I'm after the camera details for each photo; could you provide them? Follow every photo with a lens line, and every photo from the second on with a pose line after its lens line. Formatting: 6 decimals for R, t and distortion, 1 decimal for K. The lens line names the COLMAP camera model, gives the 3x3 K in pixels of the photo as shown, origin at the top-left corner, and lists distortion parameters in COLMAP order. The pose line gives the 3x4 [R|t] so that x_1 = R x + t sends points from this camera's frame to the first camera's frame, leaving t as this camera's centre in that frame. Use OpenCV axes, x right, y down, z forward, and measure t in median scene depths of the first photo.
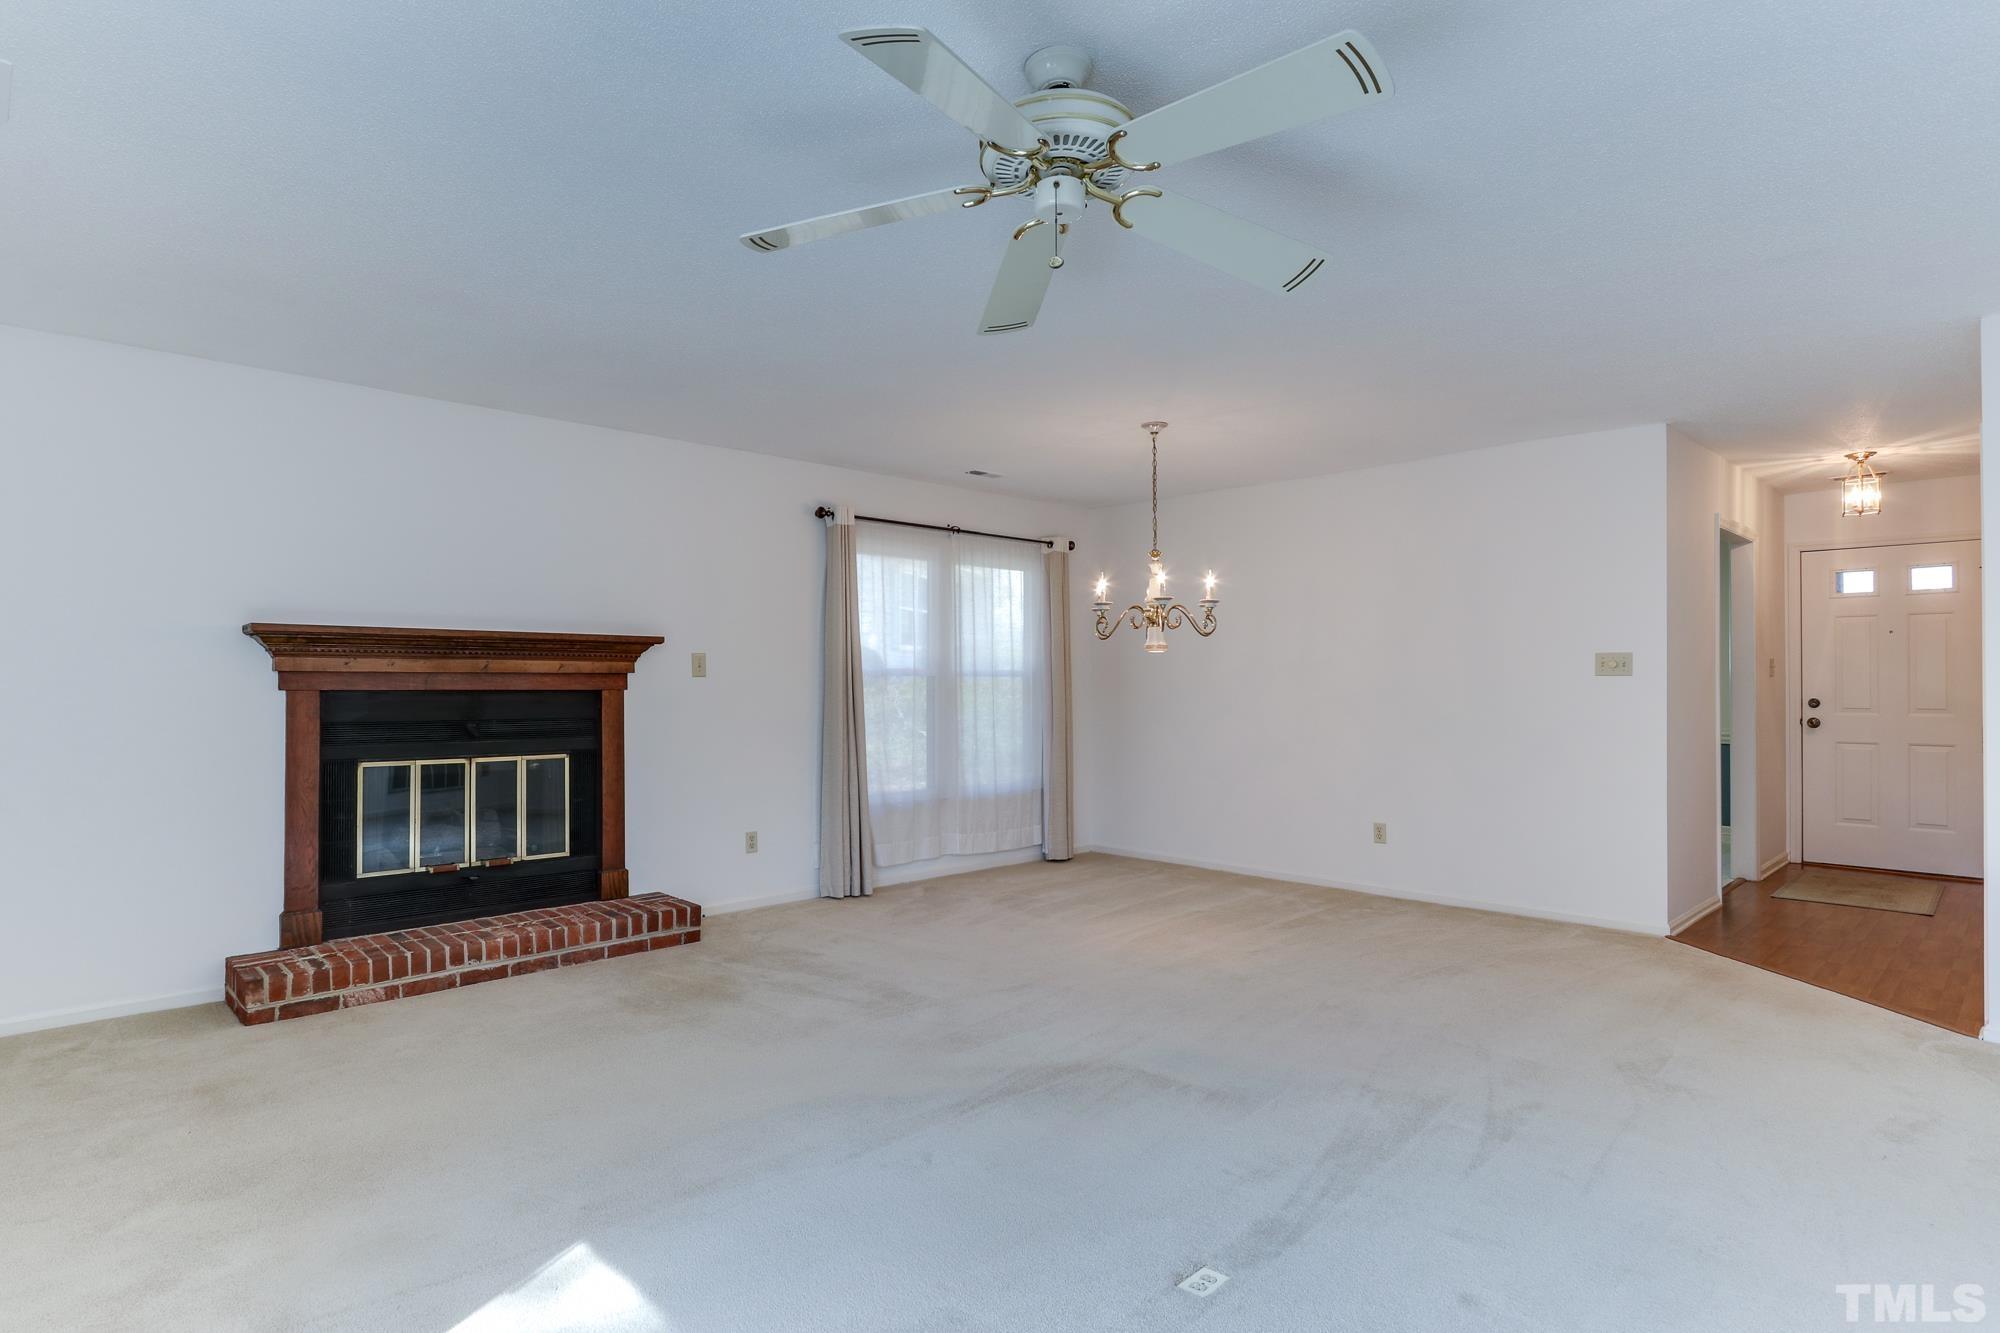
lens RADIAL K [[1051.7, 0, 970.5], [0, 1051.7, 683.3], [0, 0, 1]] dist [-0.005426, -0.000549]
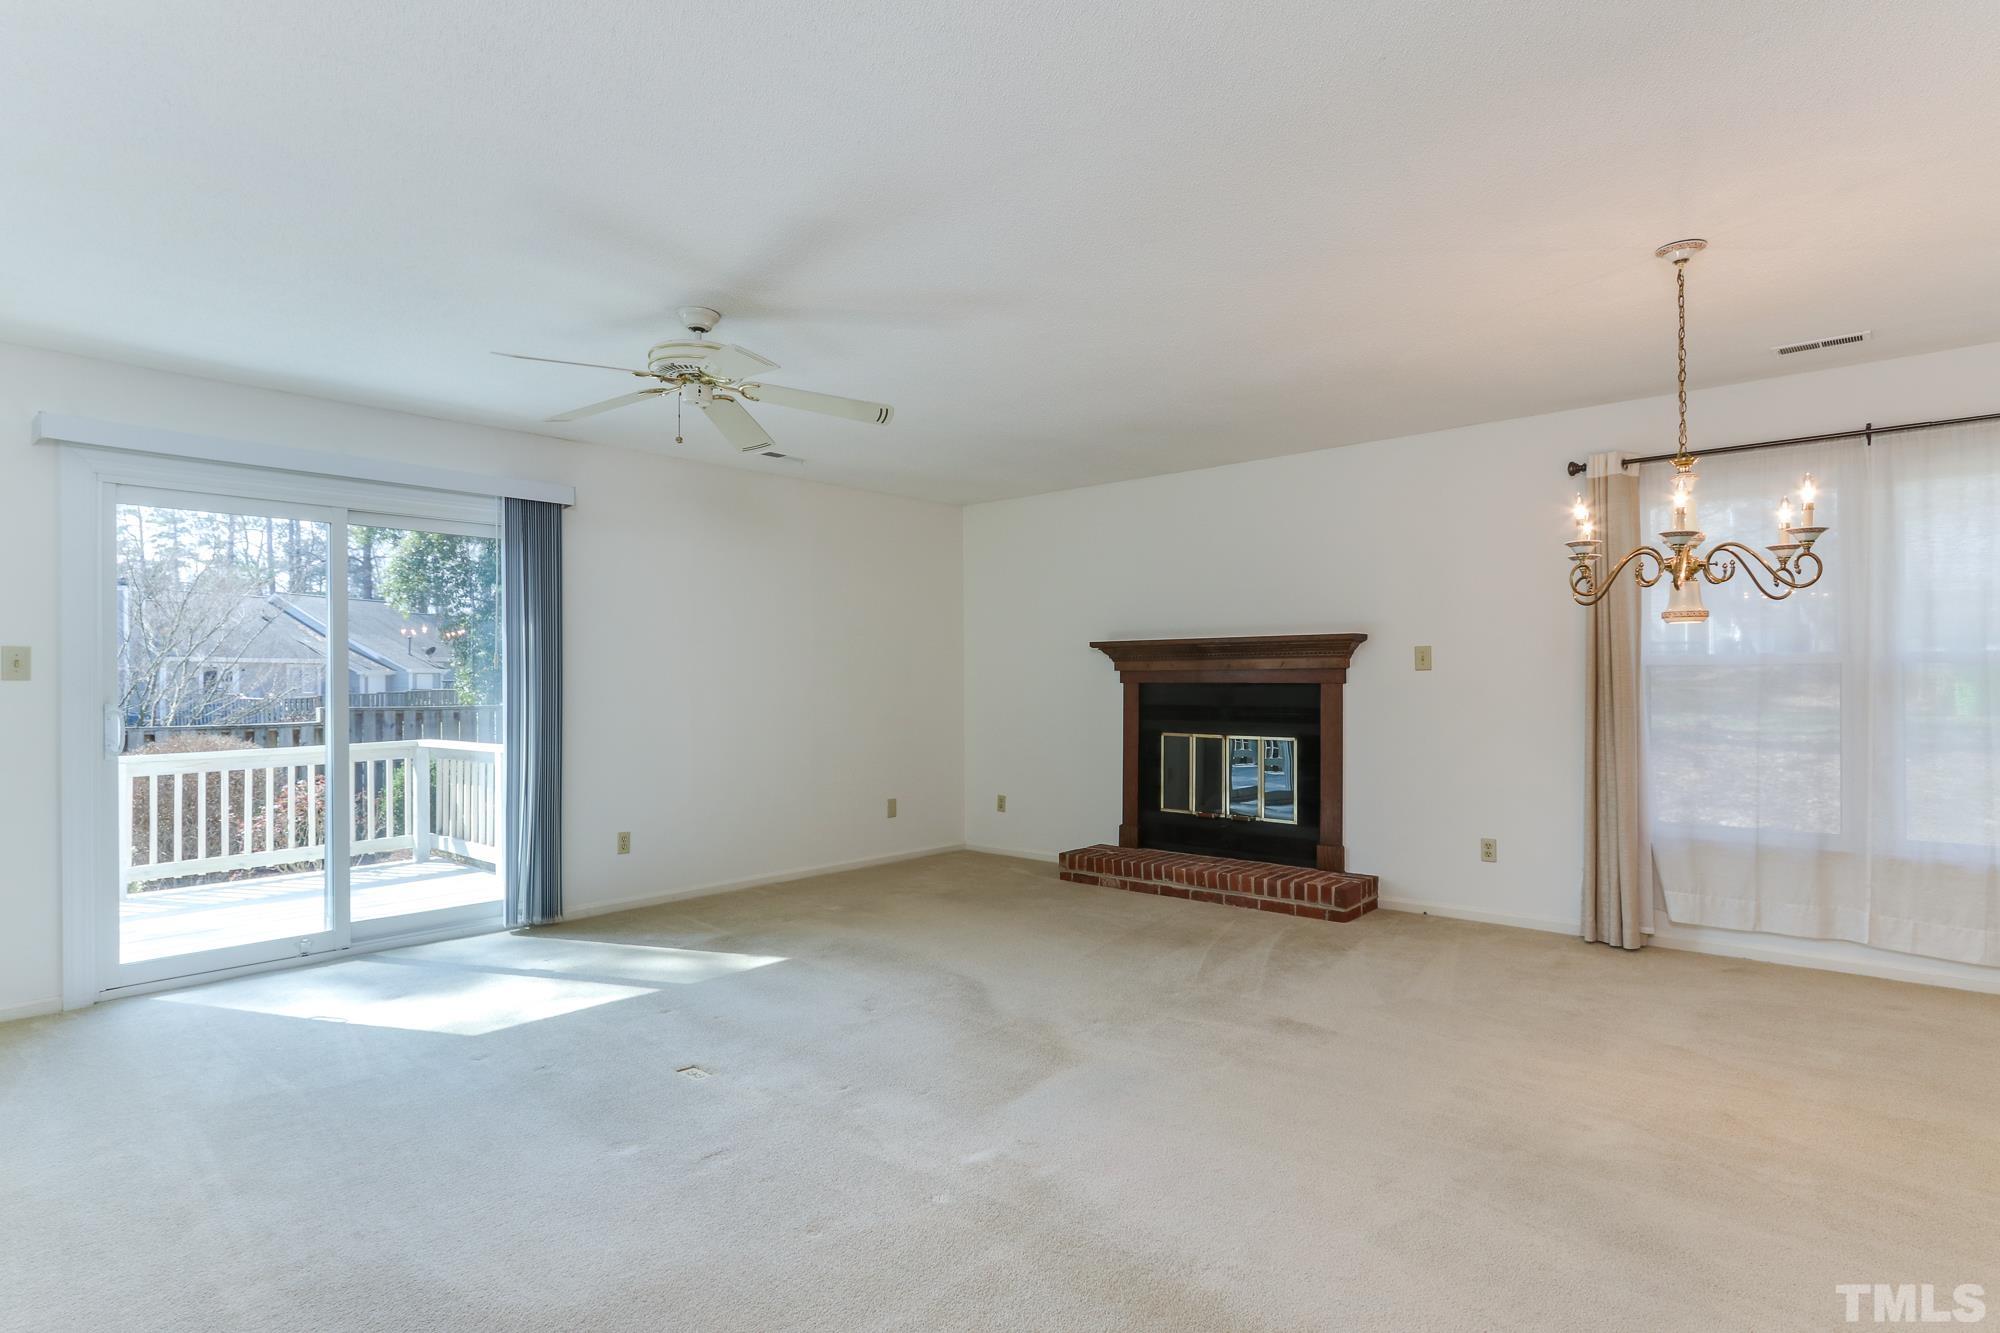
lens RADIAL K [[1051.7, 0, 970.5], [0, 1051.7, 683.3], [0, 0, 1]] dist [-0.005426, -0.000549]
pose [[0.075075, 0.002669, -0.997174, 0.787498], [0.005911, 0.999978, 0.003121, 0.000589], [0.997160, -0.006128, 0.075058, 0.569485]]
